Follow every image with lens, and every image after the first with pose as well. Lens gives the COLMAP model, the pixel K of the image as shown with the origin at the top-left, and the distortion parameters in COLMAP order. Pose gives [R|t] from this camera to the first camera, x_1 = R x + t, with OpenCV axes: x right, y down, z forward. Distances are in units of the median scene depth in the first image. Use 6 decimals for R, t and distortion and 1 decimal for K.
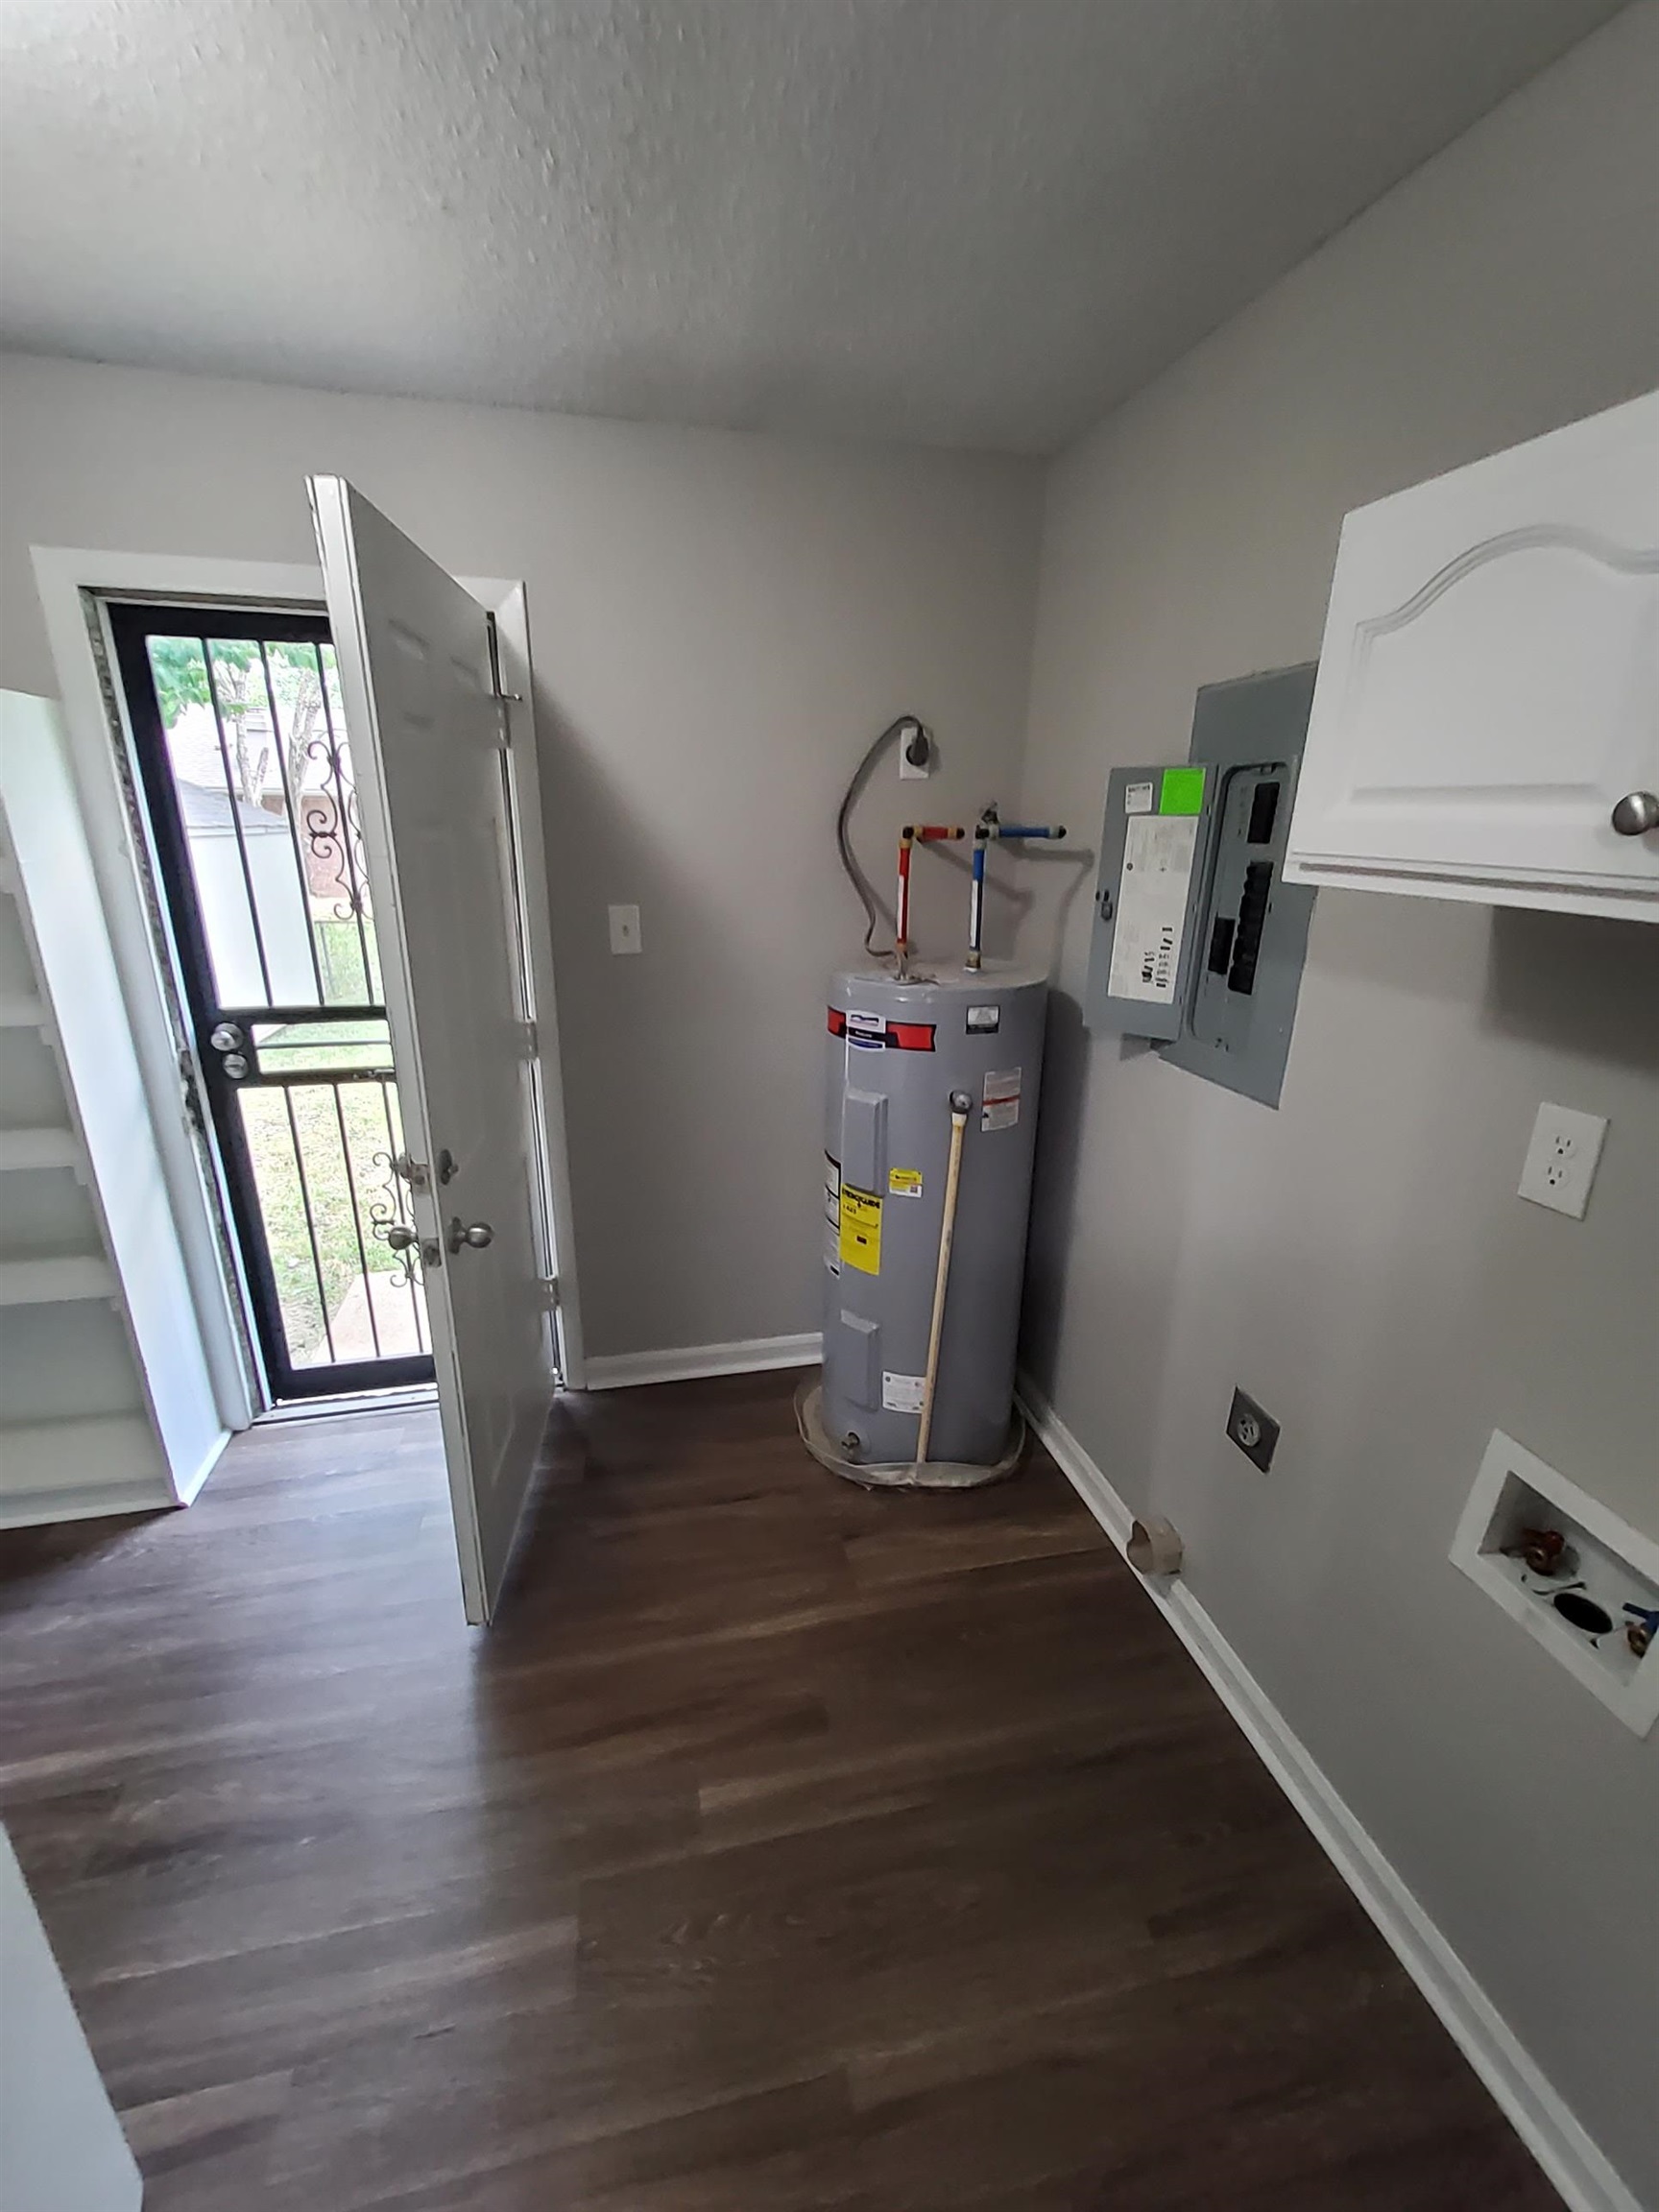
lens RADIAL K [[883.1, 0, 829.5], [0, 883.1, 1106.0], [0, 0, 1]] dist [-0.000617, 0.000059]
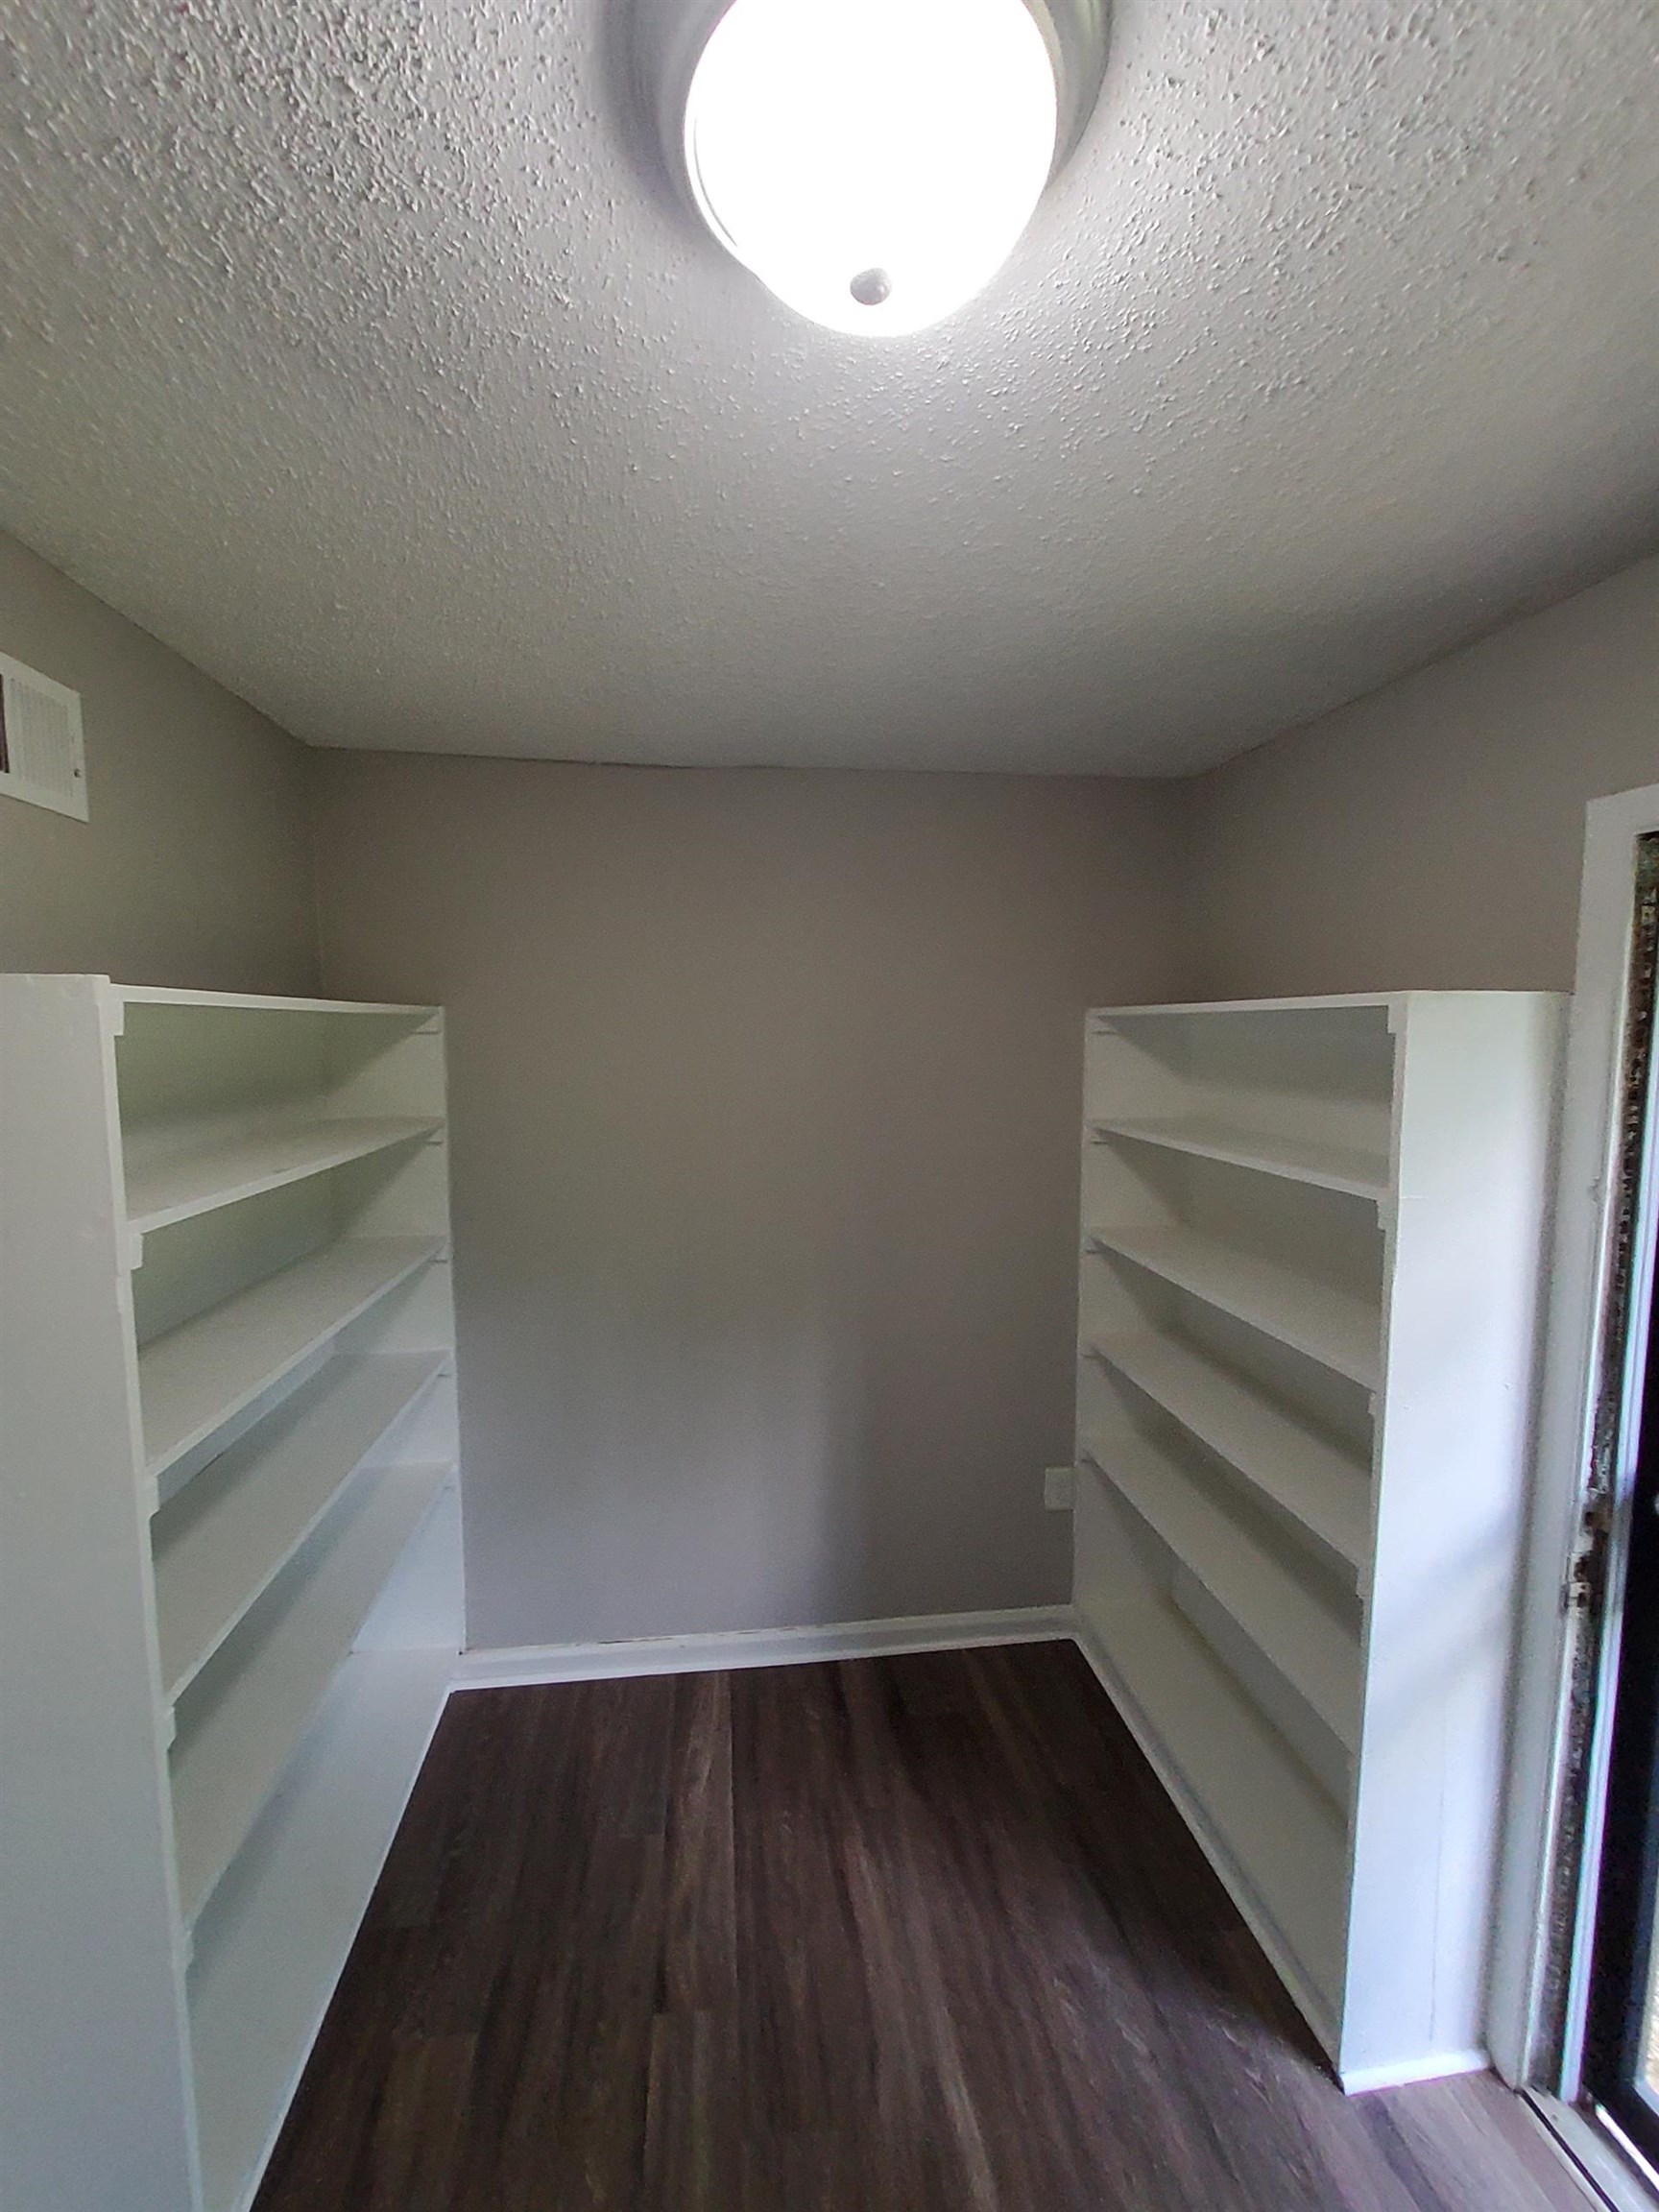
lens RADIAL K [[883.1, 0, 829.5], [0, 883.1, 1106.0], [0, 0, 1]] dist [-0.000617, 0.000059]
pose [[-0.105634, 0.078501, -0.991302, -0.061825], [-0.296155, 0.949159, 0.106722, -0.229818], [0.949281, 0.304852, -0.077015, 0.432327]]
